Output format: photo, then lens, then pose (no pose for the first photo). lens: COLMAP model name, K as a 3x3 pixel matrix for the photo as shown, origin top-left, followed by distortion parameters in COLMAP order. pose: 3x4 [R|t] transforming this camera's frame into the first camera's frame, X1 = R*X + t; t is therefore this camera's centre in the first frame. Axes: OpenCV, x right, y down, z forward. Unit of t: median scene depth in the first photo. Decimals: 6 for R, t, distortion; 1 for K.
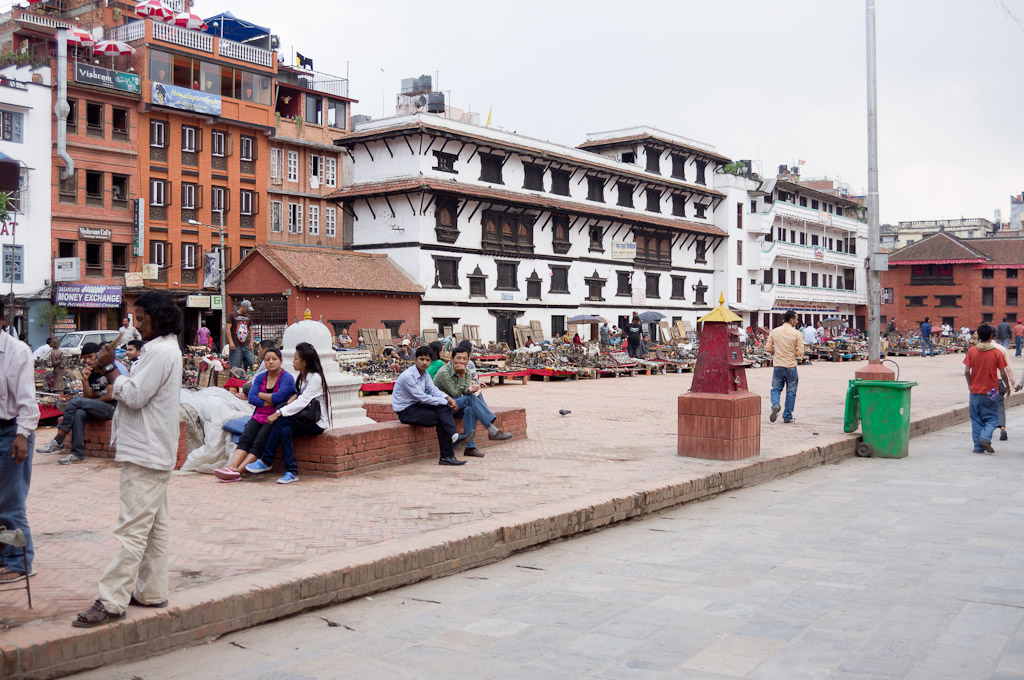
lens RADIAL K [[1042.6, 0, 511.9], [0, 1042.6, 335.6], [0, 0, 1]] dist [-0.066793, 0.000000]
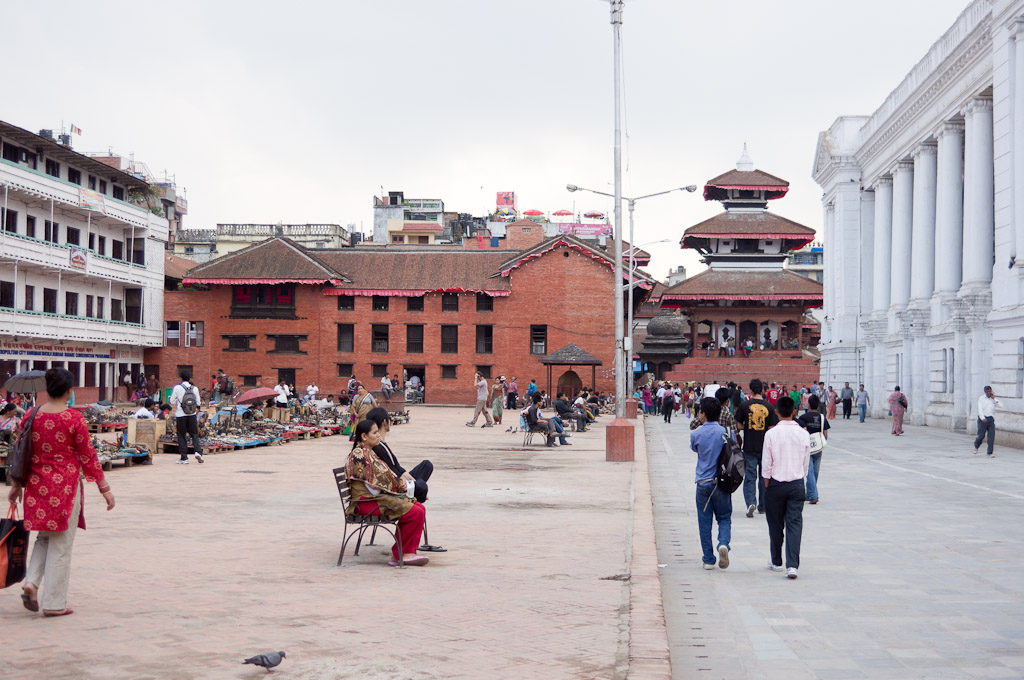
lens RADIAL K [[1328.7, 0, 512.5], [0, 1328.7, 340.9], [0, 0, 1]] dist [-0.003933, 0.000000]
pose [[0.842539, 0.020324, 0.538251, 0.096668], [-0.000841, 0.999336, -0.036418, -0.005354], [-0.538634, 0.030231, 0.841997, 0.228365]]
